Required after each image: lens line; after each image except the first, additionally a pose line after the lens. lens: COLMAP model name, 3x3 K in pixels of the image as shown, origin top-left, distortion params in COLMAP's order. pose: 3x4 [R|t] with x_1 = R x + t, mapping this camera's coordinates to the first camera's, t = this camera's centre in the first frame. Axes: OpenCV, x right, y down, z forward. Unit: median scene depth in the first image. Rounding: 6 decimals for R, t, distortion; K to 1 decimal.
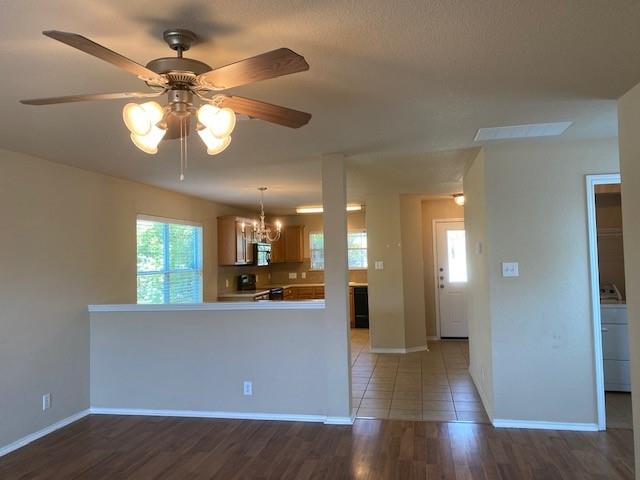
lens RADIAL K [[482.6, 0, 320.0], [0, 482.6, 240.0], [0, 0, 1]] dist [0.014671, 0.000980]
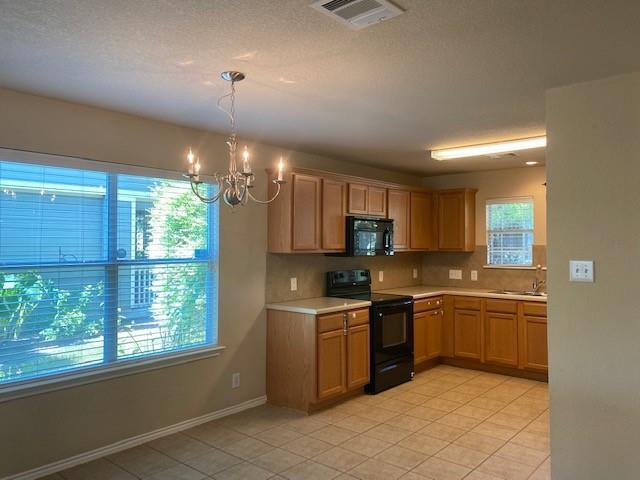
lens RADIAL K [[485.1, 0, 320.0], [0, 485.1, 240.0], [0, 0, 1]] dist [0.123141, -0.222678]
pose [[0.874168, 0.024248, -0.485019, 0.122983], [-0.008458, 0.999361, 0.034717, 0.015767], [0.485551, -0.026246, 0.873814, 0.529304]]
